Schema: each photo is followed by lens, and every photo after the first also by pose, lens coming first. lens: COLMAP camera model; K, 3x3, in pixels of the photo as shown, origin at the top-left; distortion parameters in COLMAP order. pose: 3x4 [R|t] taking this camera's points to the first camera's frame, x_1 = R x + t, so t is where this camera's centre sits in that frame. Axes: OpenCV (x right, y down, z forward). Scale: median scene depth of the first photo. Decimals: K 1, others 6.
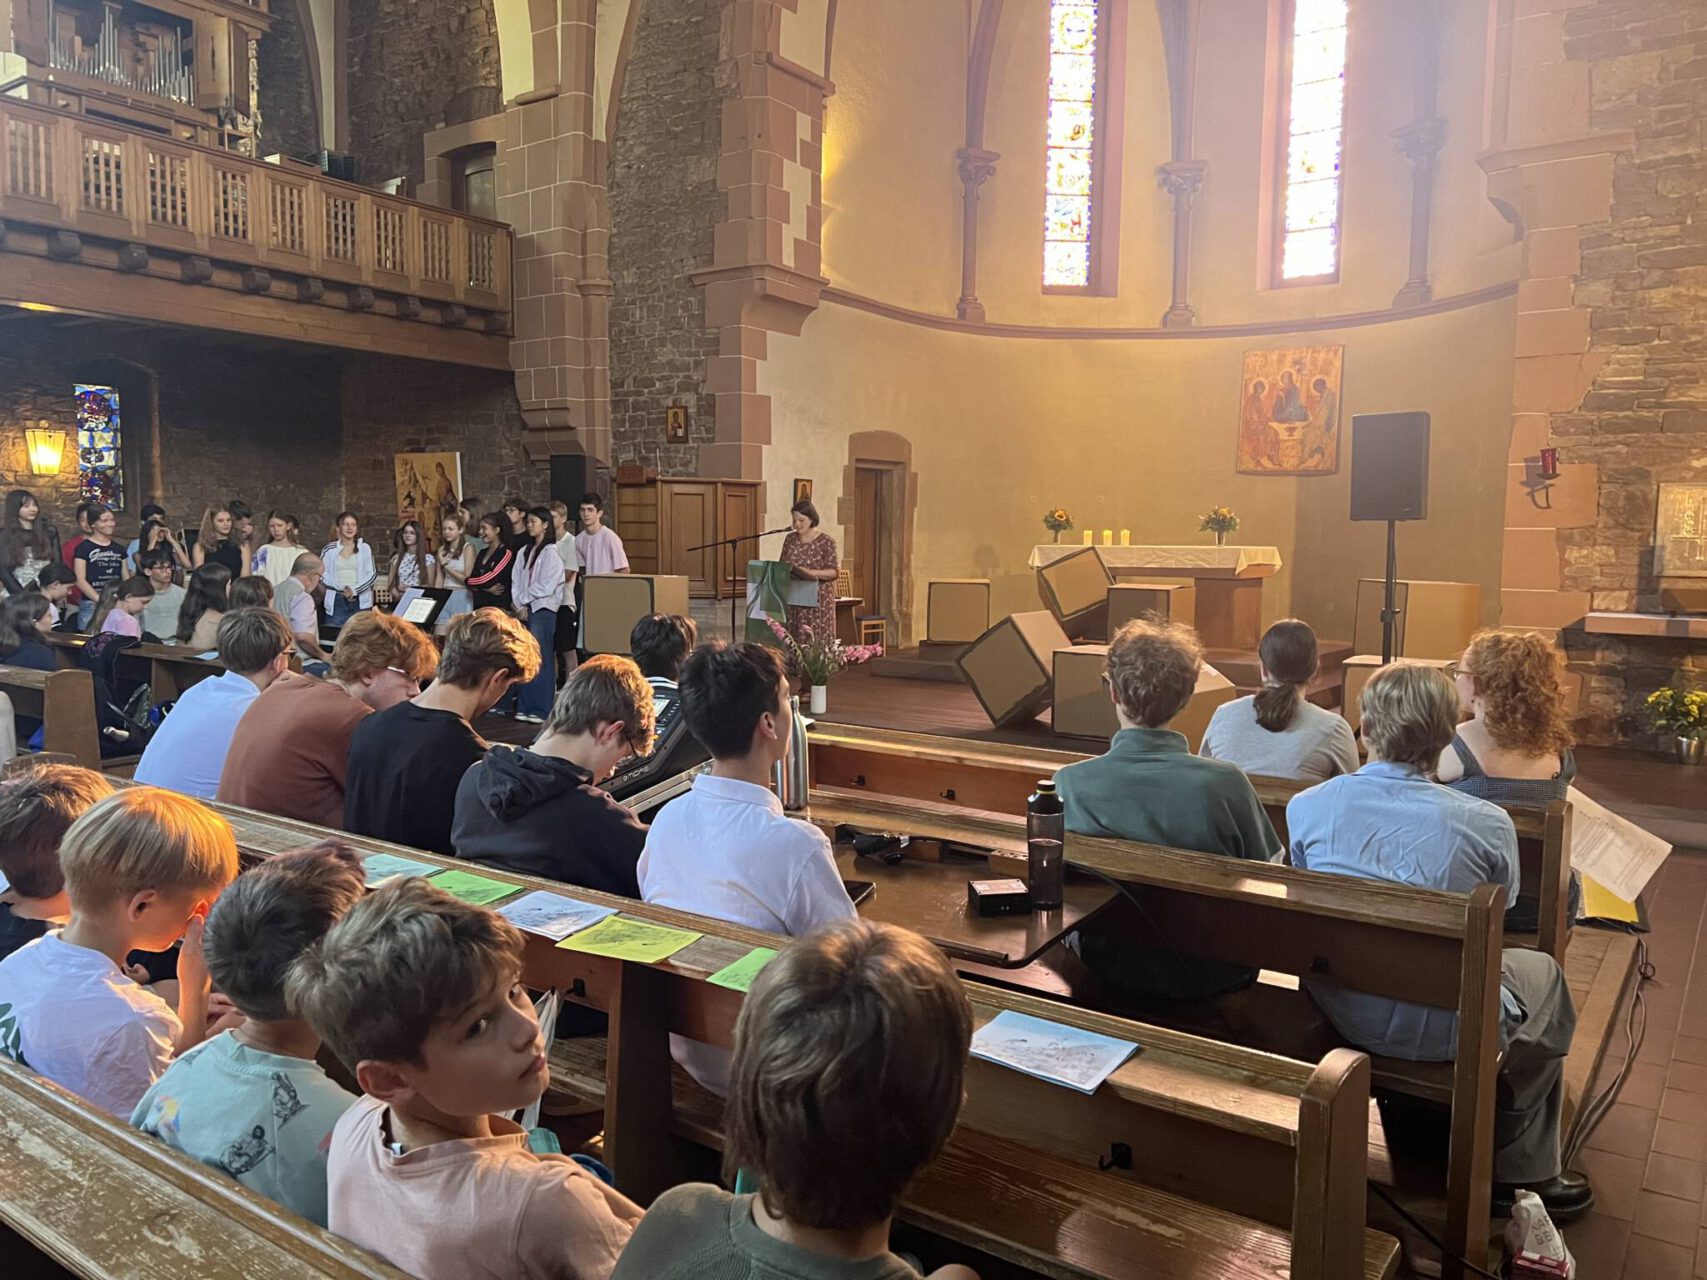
lens RADIAL K [[1266.8, 0, 838.8], [0, 1266.8, 645.4], [0, 0, 1]] dist [0.067944, -0.081970]
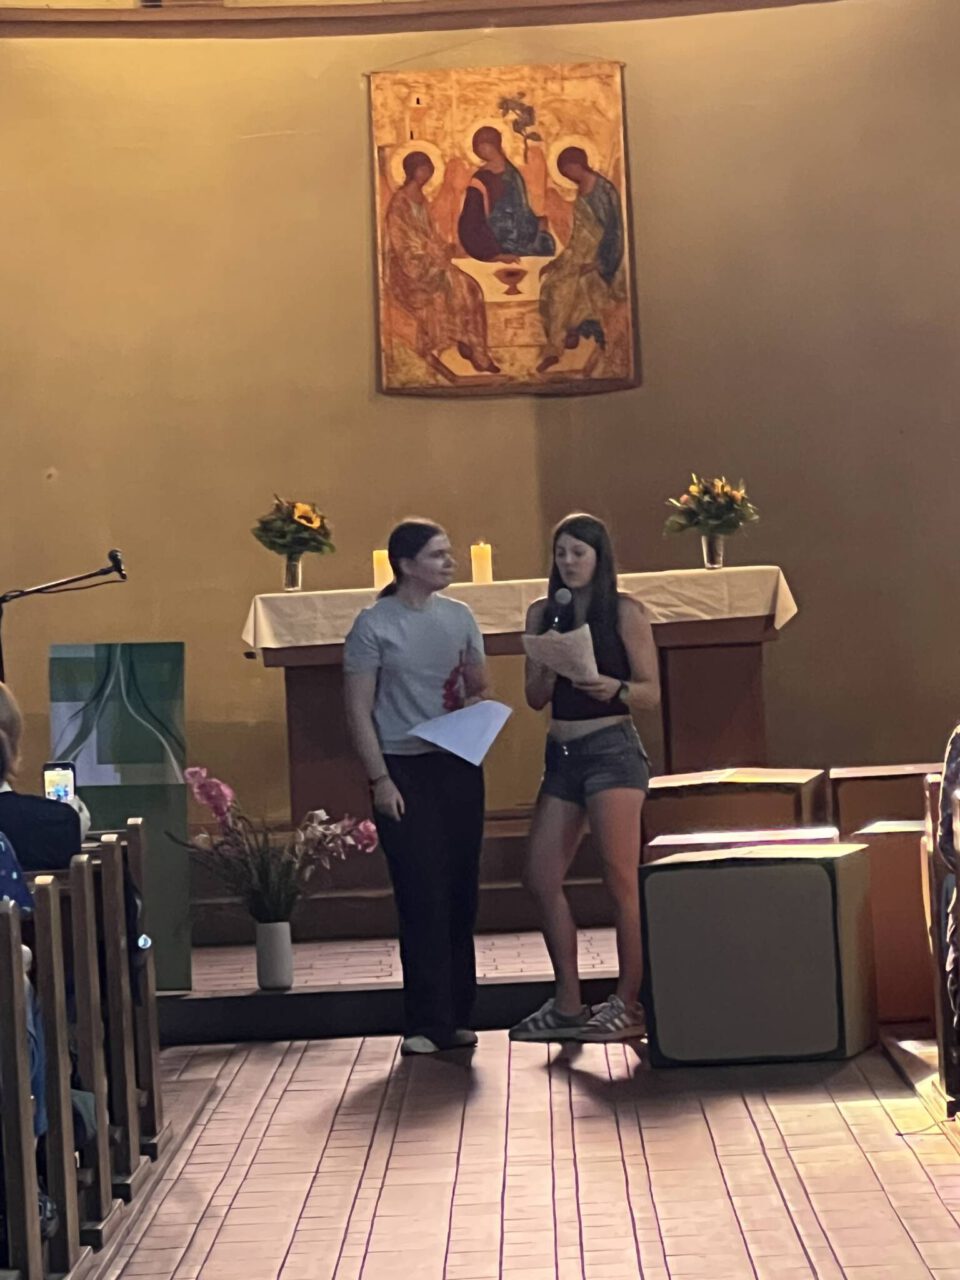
lens RADIAL K [[5972.0, 0, 480.0], [0, 5972.0, 640.0], [0, 0, 1]] dist [-0.381703, 6.490768]
pose [[0.811100, -0.059847, 0.581837, -0.811463], [0.111460, 0.992338, -0.053309, 0.037801], [-0.574189, 0.108091, 0.811556, -0.497560]]
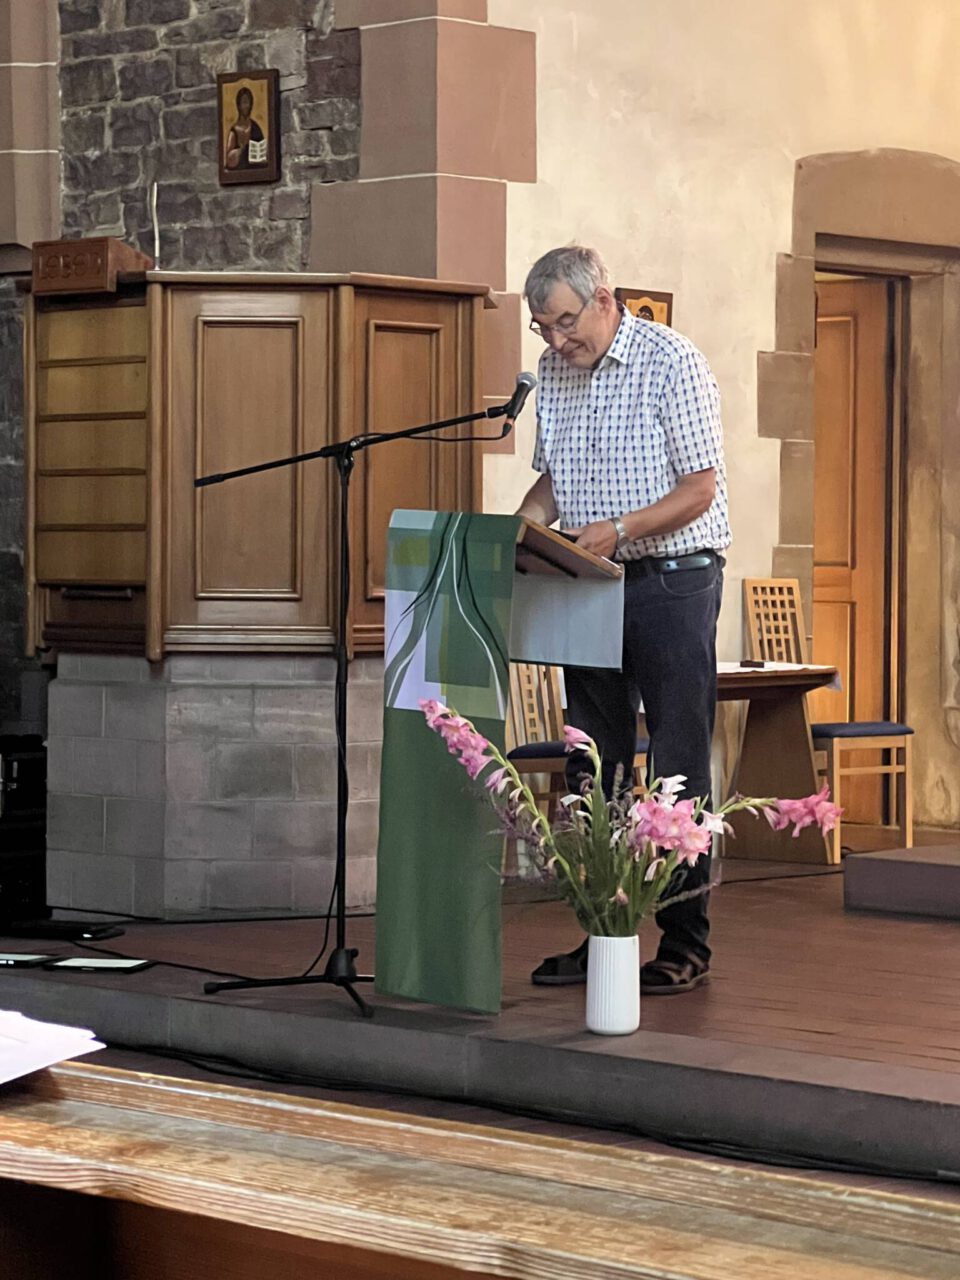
lens RADIAL K [[3375.1, 0, 484.7], [0, 3375.1, 636.7], [0, 0, 1]] dist [-0.306387, 7.139290]
pose [[0.992569, -0.003635, -0.121627, 0.035190], [-0.004080, 0.997998, -0.063118, 0.009034], [0.121613, 0.063145, 0.990567, 0.161214]]
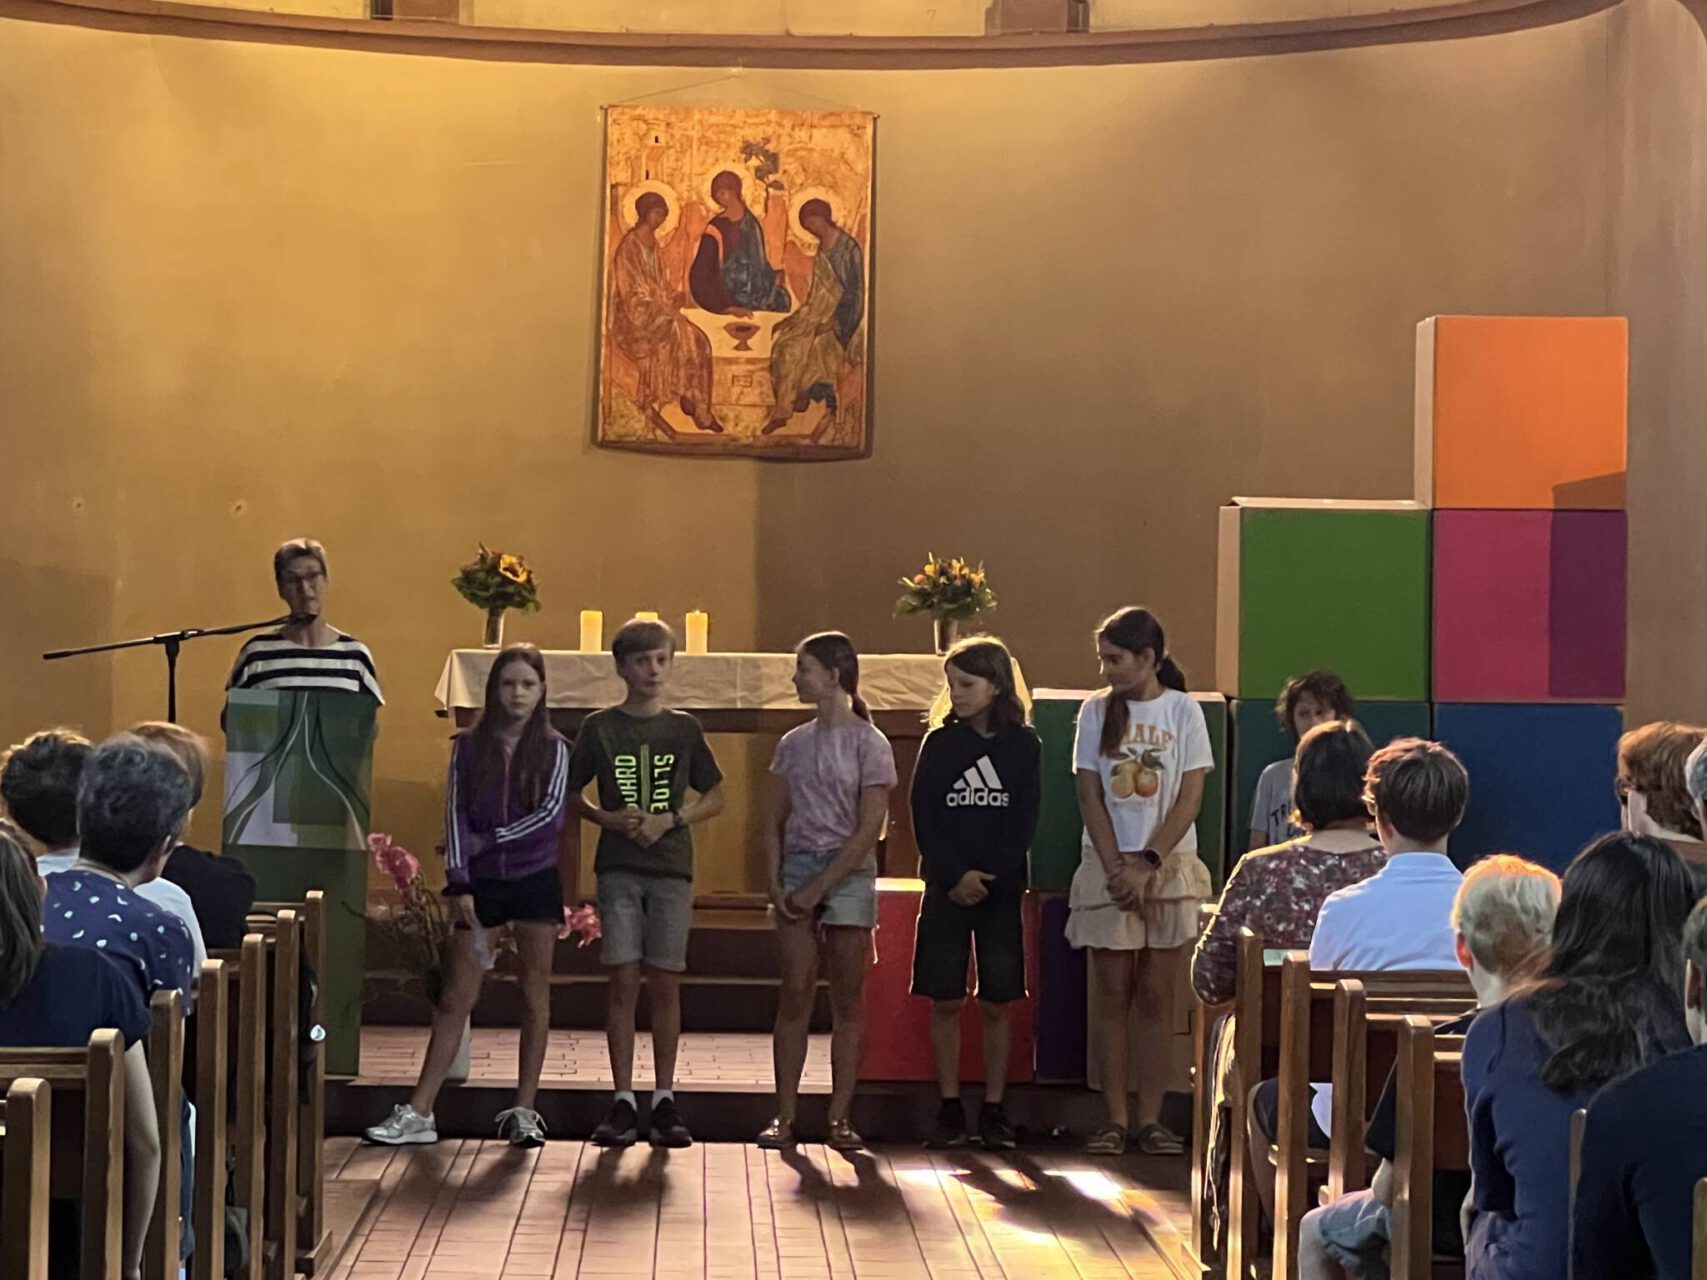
lens RADIAL K [[5956.4, 0, 853.5], [0, 5956.4, 640.0], [0, 0, 1]] dist [-0.648752, 20.812466]
pose [[0.792671, 0.003296, 0.609640, -0.748552], [0.044351, 0.997024, -0.063057, 0.028664], [-0.608034, 0.077021, 0.790166, -0.390564]]
